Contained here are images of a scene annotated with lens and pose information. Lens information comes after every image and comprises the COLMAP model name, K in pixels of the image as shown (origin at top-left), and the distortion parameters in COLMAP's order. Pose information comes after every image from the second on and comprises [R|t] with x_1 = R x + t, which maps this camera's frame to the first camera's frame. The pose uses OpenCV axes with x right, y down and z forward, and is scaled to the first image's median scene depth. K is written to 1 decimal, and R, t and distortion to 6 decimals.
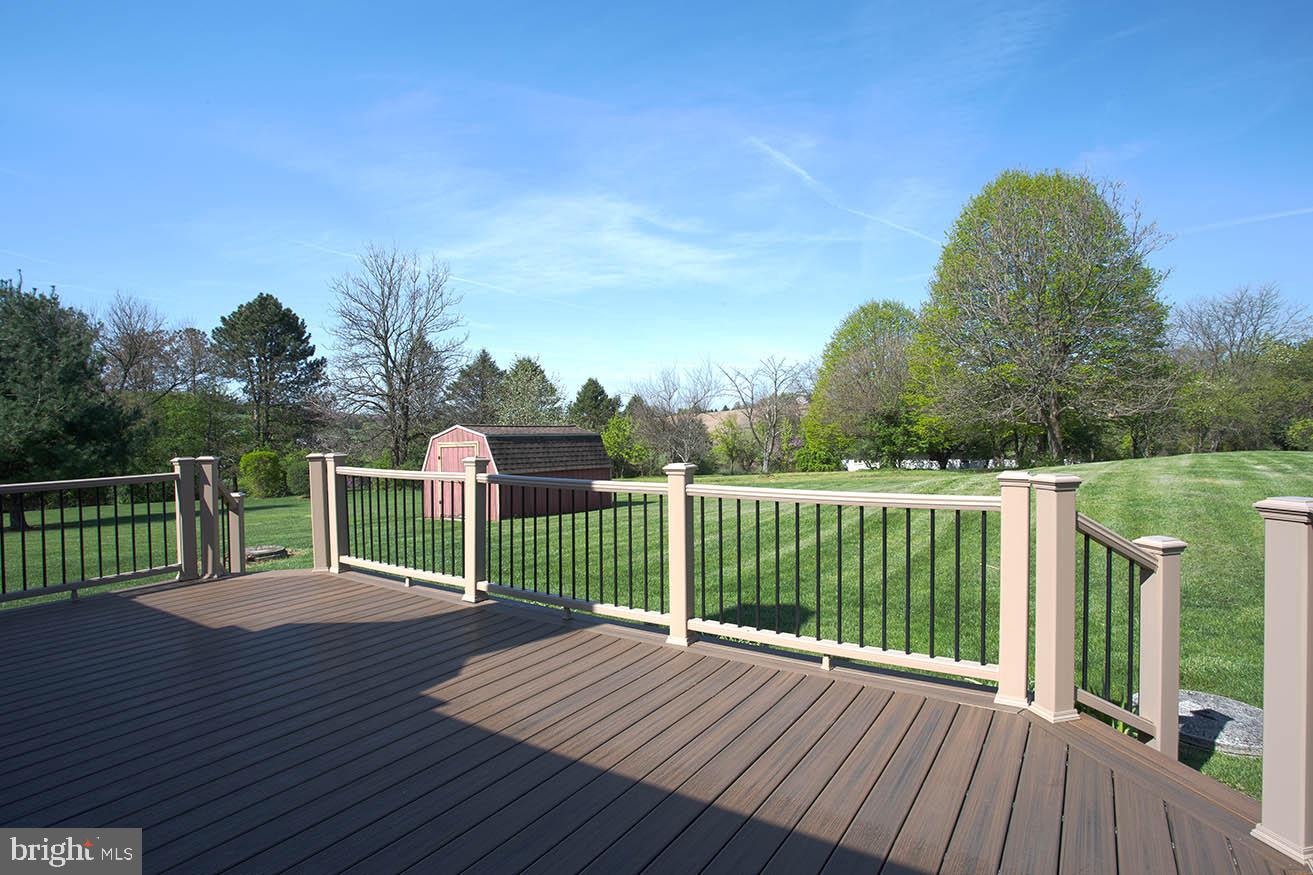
lens RADIAL K [[682.6, 0, 656.6], [0, 682.6, 426.3], [0, 0, 1]] dist [-0.058742, 0.022564]
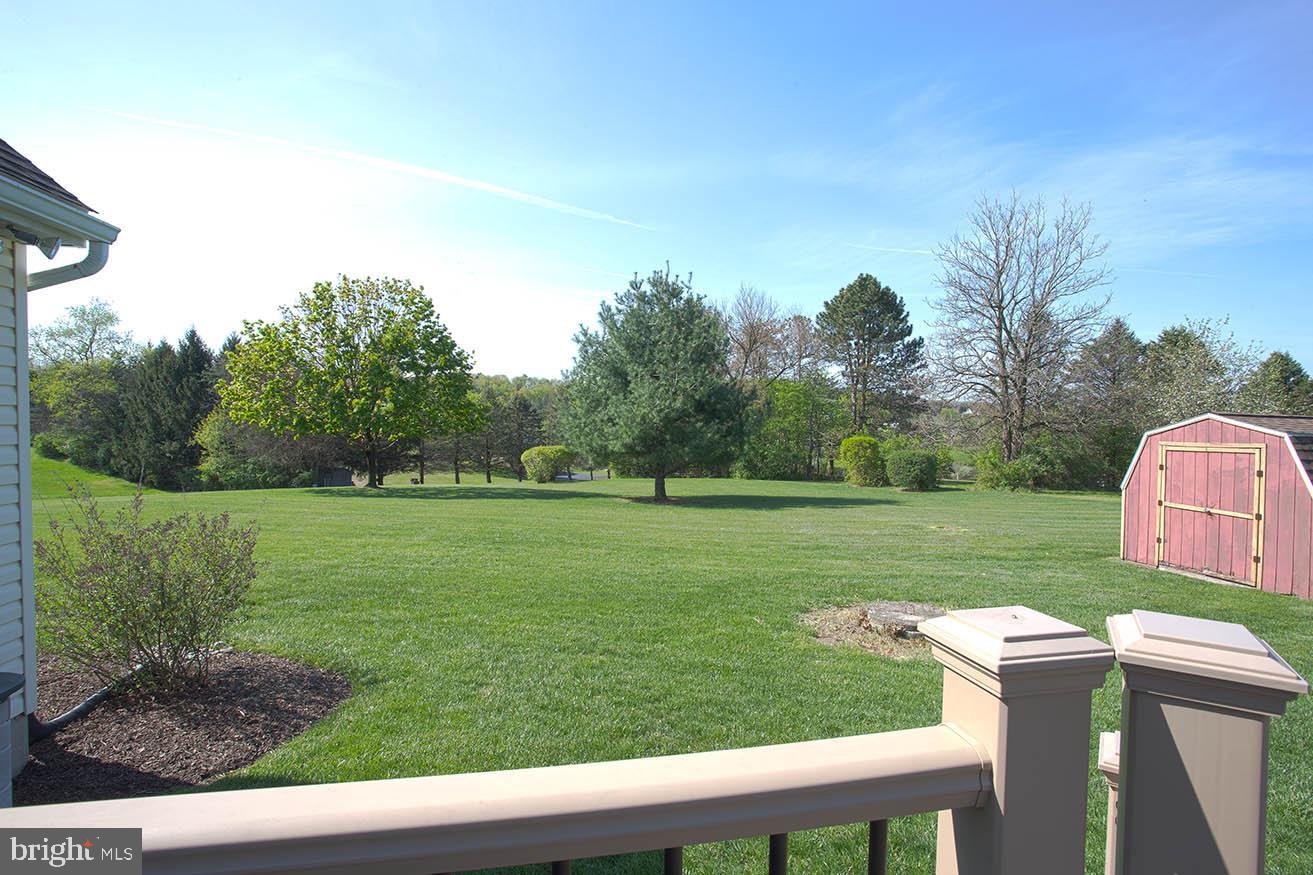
lens RADIAL K [[665.4, 0, 656.5], [0, 665.4, 437.5], [0, 0, 1]] dist [-0.081360, 0.037850]
pose [[0.688873, 0.048439, -0.723262, -0.091438], [-0.021282, 0.998686, 0.046615, 0.001304], [0.724570, -0.016719, 0.688999, 0.118431]]
